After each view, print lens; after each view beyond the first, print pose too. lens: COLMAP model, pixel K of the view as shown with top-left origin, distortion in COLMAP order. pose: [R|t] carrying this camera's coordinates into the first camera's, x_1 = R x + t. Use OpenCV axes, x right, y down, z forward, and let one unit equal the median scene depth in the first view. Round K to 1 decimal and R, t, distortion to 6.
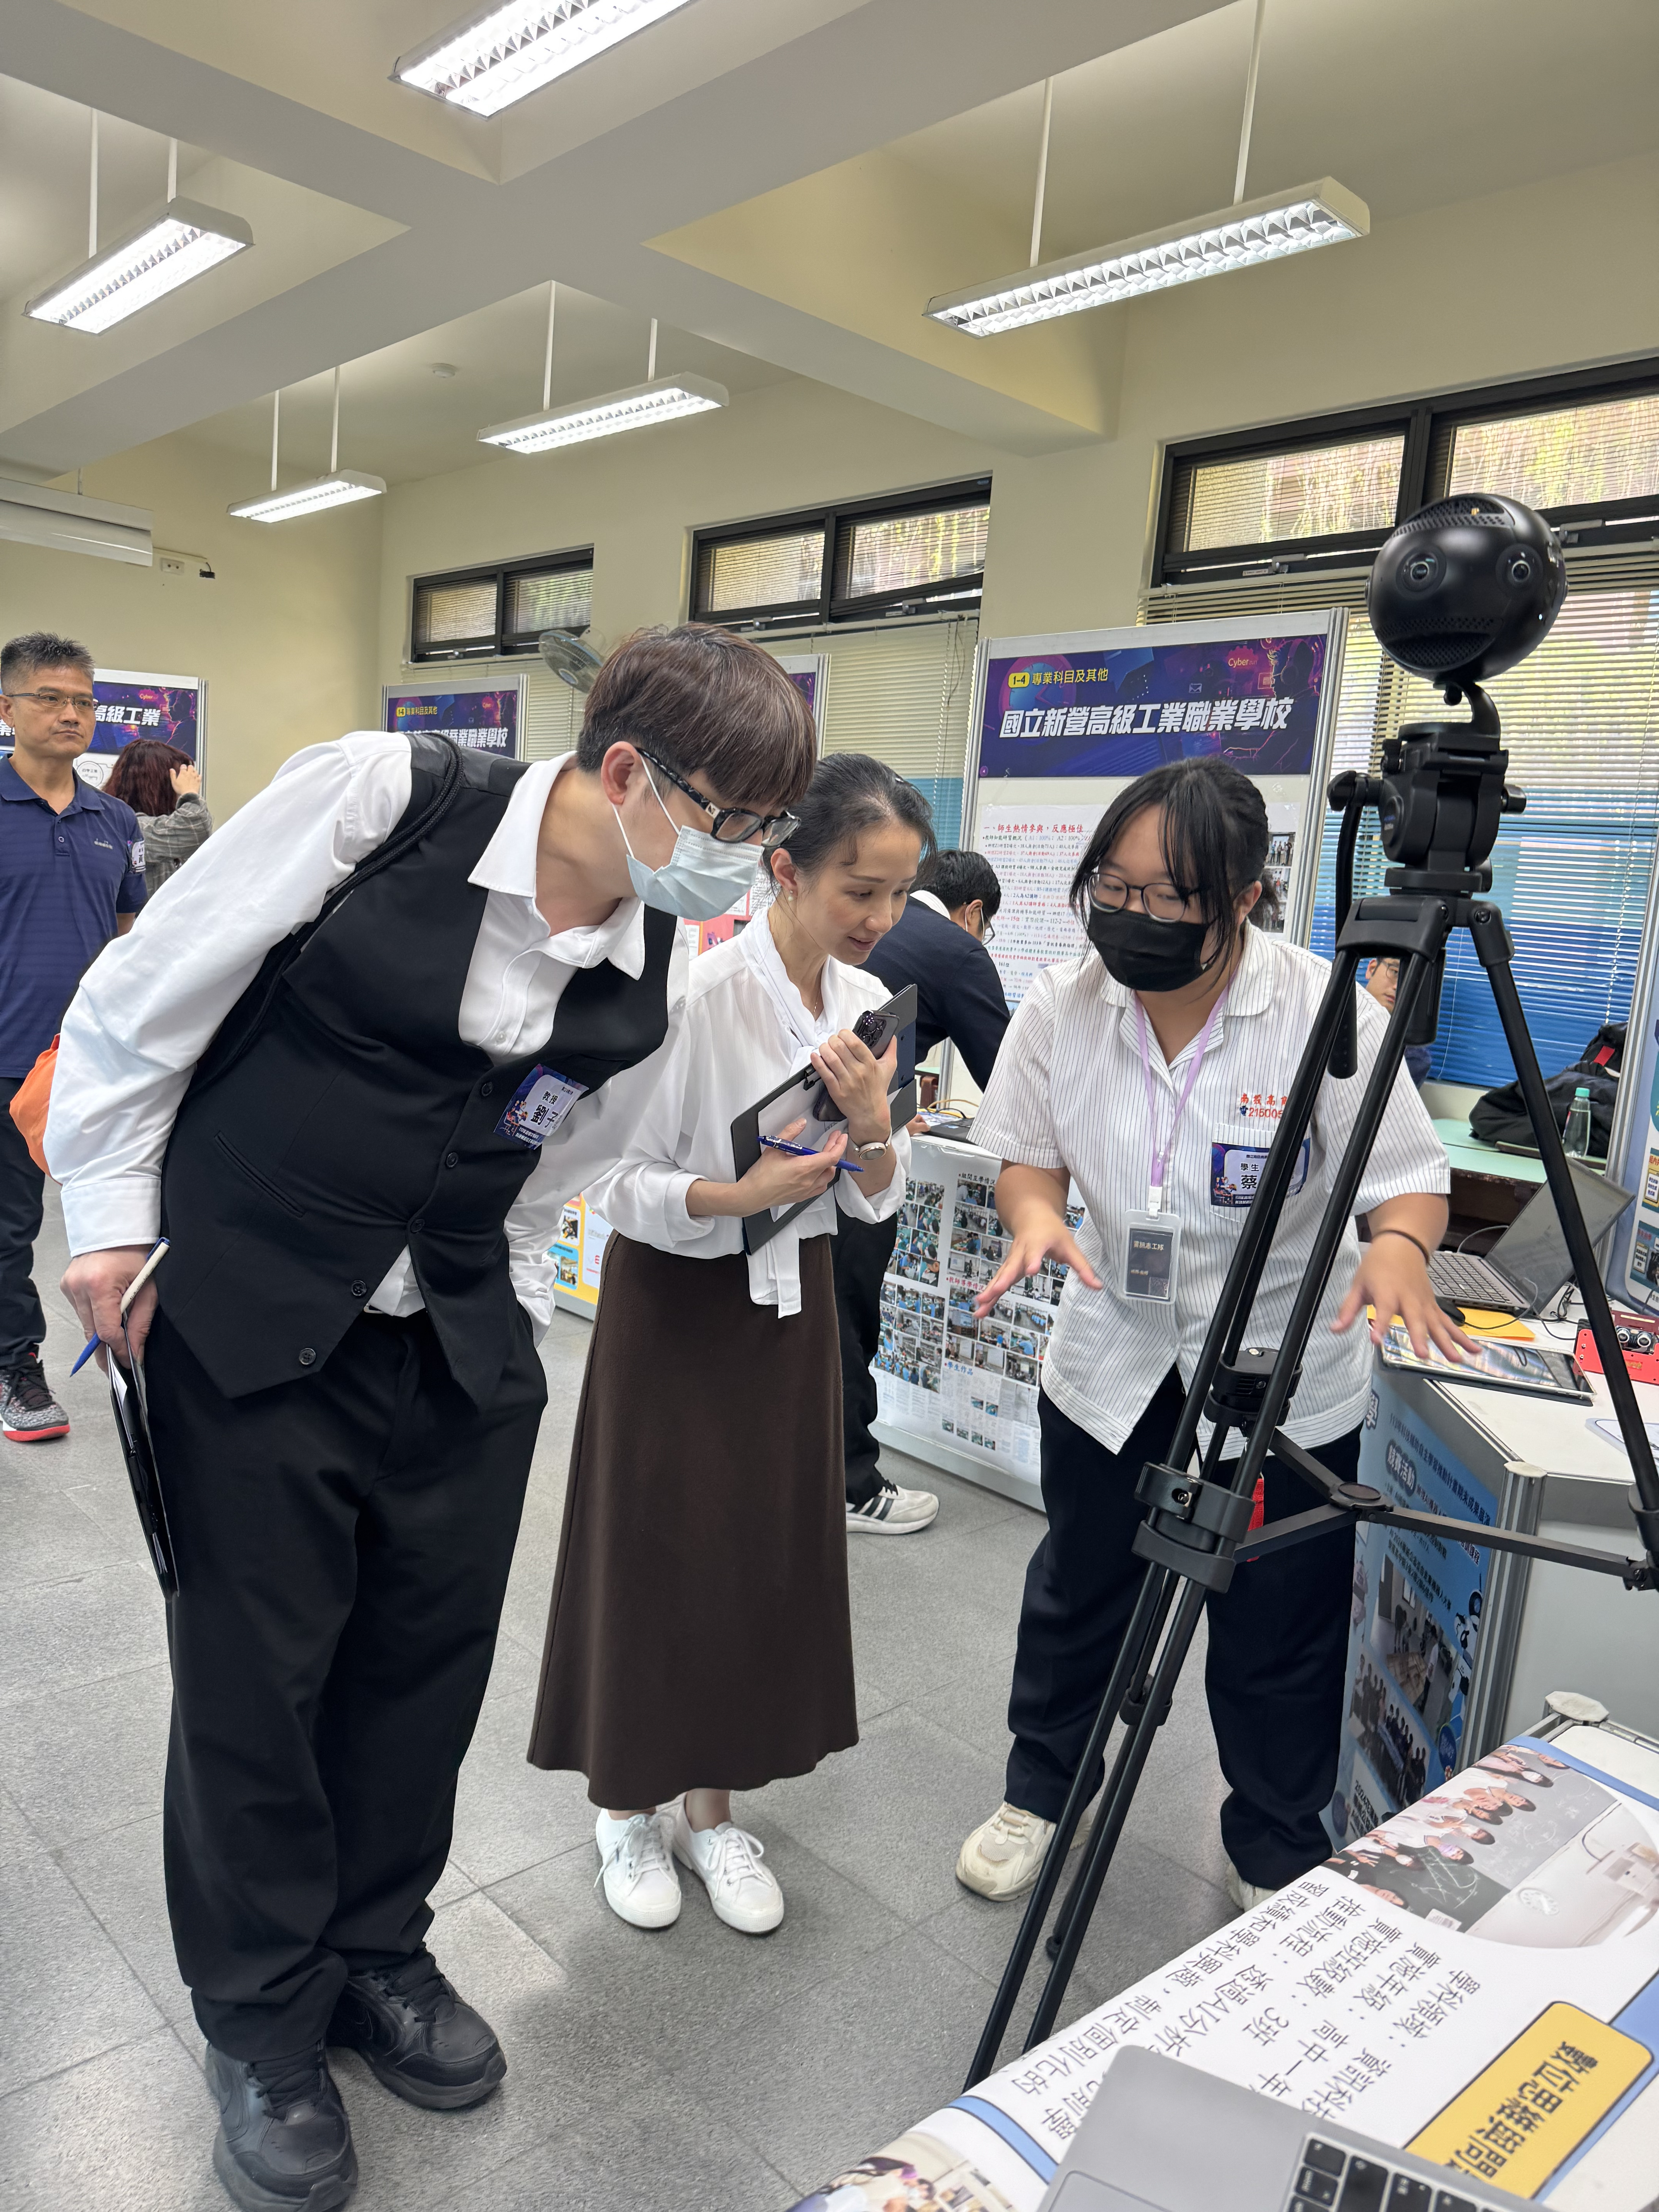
lens RADIAL K [[1553.7, 0, 829.5], [0, 1553.7, 1106.0], [0, 0, 1]] dist [0.168785, -0.318324]
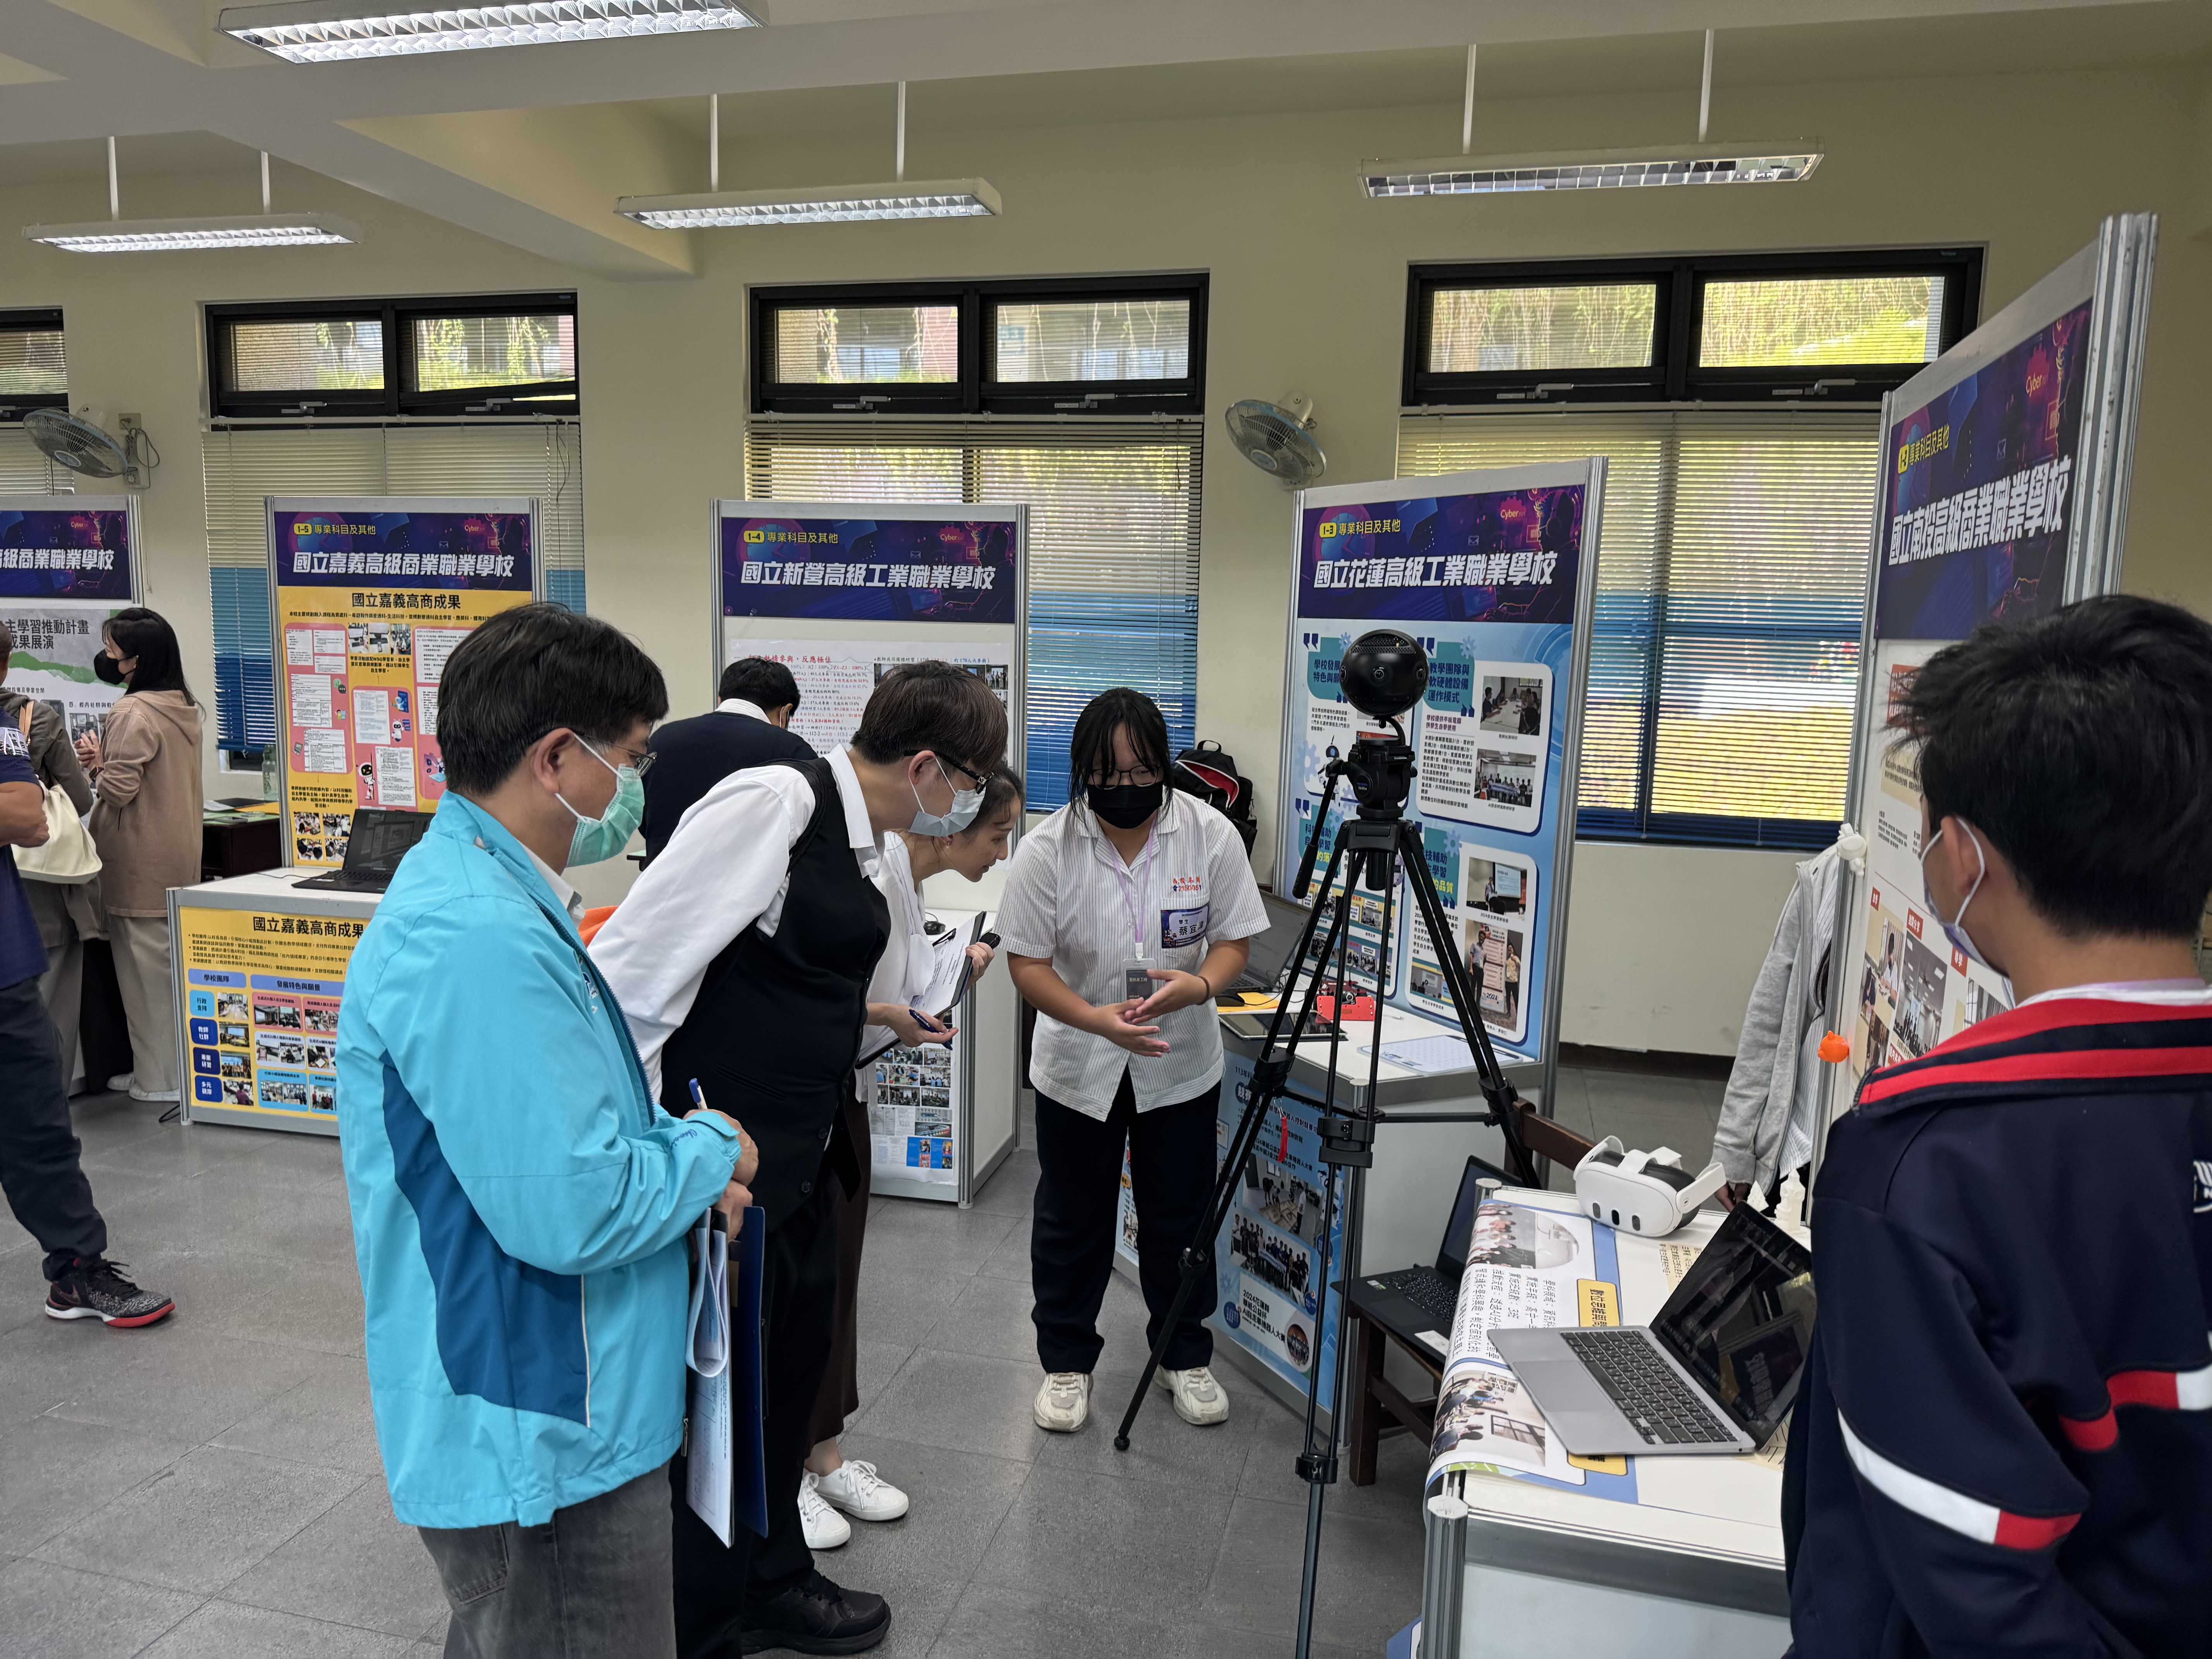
lens RADIAL K [[1553.7, 0, 1106.0], [0, 1553.7, 829.5], [0, 0, 1]] dist [0.168785, -0.318324]
pose [[0.848459, -0.121490, 0.515129, -0.336804], [0.110049, 0.992522, 0.052821, -0.090702], [-0.517694, 0.011873, 0.855483, -0.194828]]
